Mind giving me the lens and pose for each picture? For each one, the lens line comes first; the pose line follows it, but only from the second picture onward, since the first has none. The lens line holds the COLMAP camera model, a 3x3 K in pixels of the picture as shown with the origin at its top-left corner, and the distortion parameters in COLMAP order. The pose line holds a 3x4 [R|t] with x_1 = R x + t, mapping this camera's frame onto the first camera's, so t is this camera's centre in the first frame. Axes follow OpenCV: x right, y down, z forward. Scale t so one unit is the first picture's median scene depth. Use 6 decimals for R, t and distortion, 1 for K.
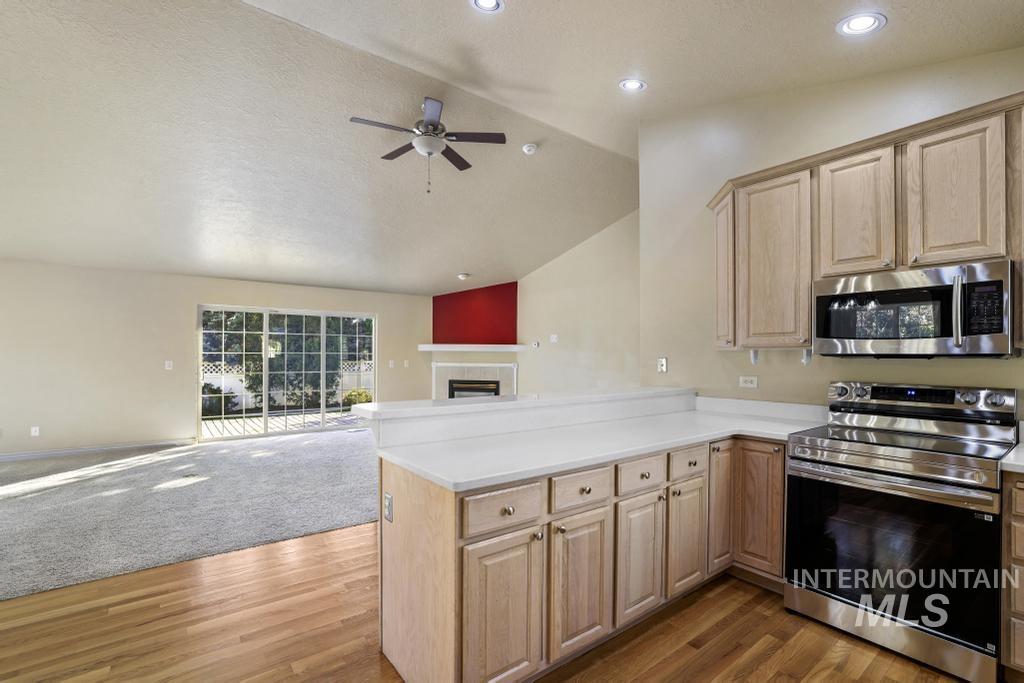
lens RADIAL K [[446.0, 0, 523.6], [0, 446.0, 360.8], [0, 0, 1]] dist [-0.038788, 0.004067]
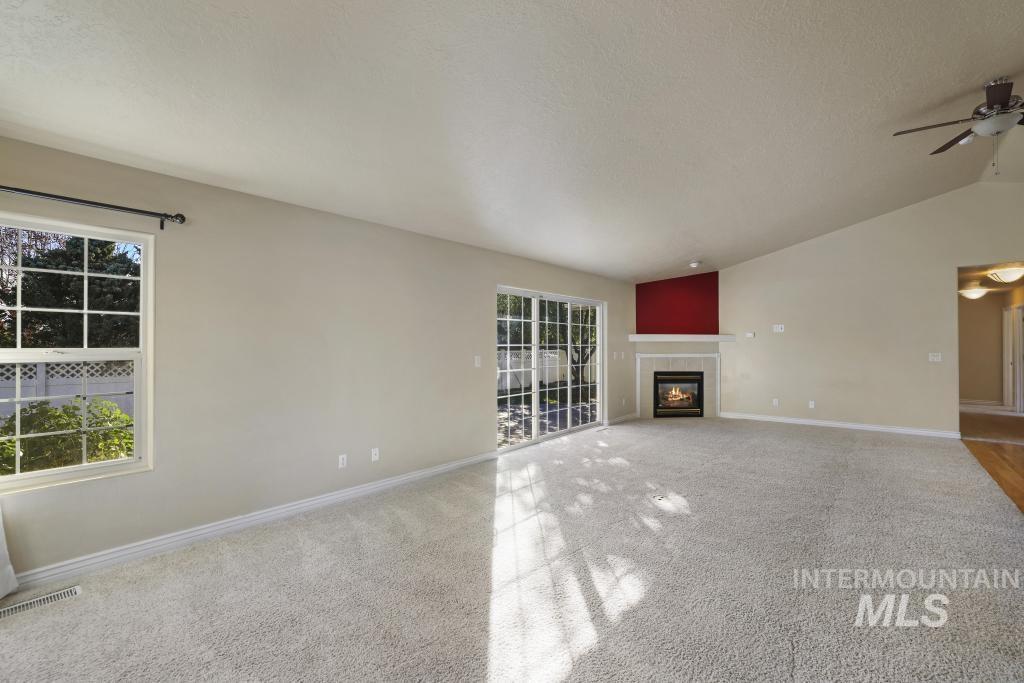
lens RADIAL K [[446.0, 0, 510.7], [0, 446.0, 339.9], [0, 0, 1]] dist [-0.038788, 0.004067]
pose [[0.982704, -0.004955, 0.185115, -0.863964], [0.009126, 0.999723, -0.021689, -0.009687], [-0.184956, 0.023003, 0.982478, 0.168701]]
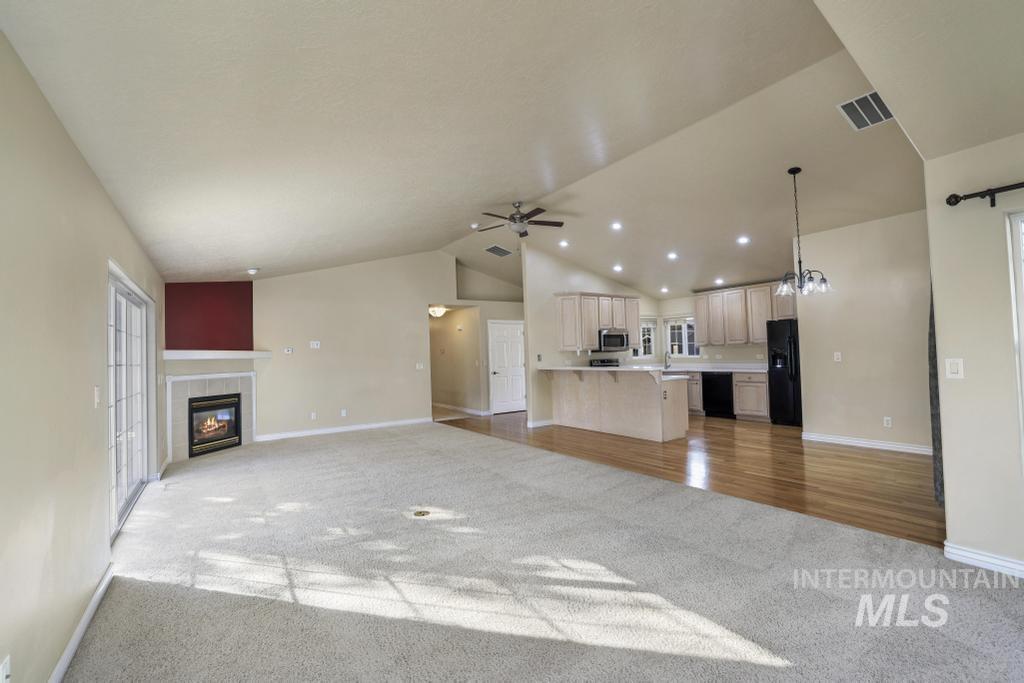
lens RADIAL K [[446.0, 0, 513.8], [0, 446.0, 337.0], [0, 0, 1]] dist [-0.038788, 0.004067]
pose [[0.085820, 0.028126, 0.995914, -1.132809], [0.044771, 0.998483, -0.032057, -0.015829], [-0.995304, 0.047339, 0.084430, 0.539403]]
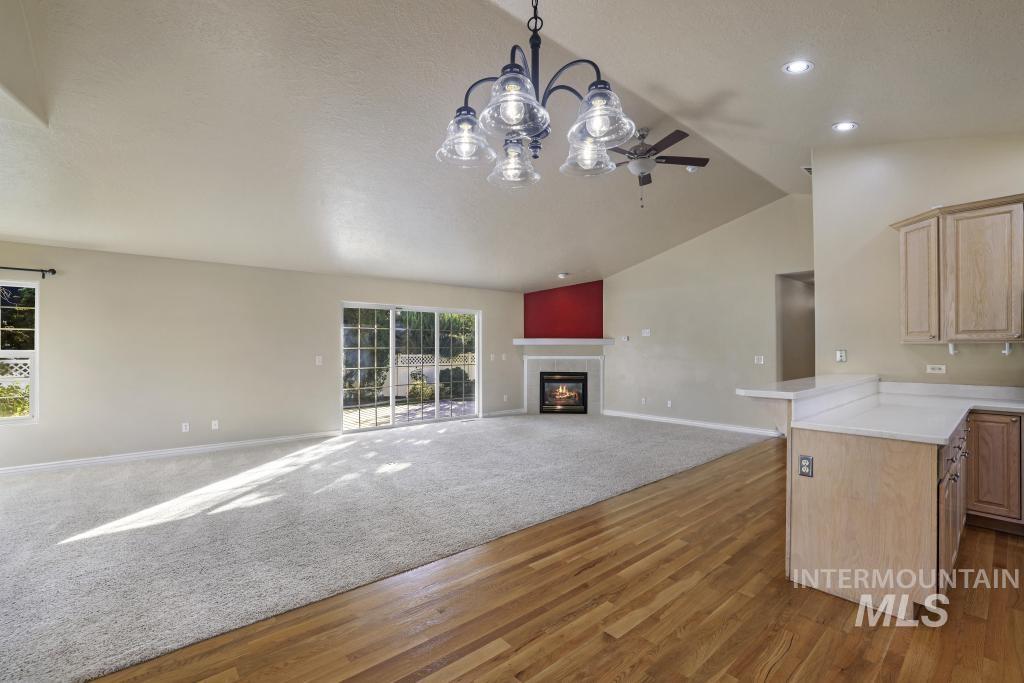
lens RADIAL K [[446.0, 0, 507.6], [0, 446.0, 346.4], [0, 0, 1]] dist [-0.038788, 0.004067]
pose [[0.999258, -0.006880, 0.037906, -0.382866], [0.007488, 0.999845, -0.015926, -0.002672], [-0.037791, 0.016198, 0.999154, -0.080814]]
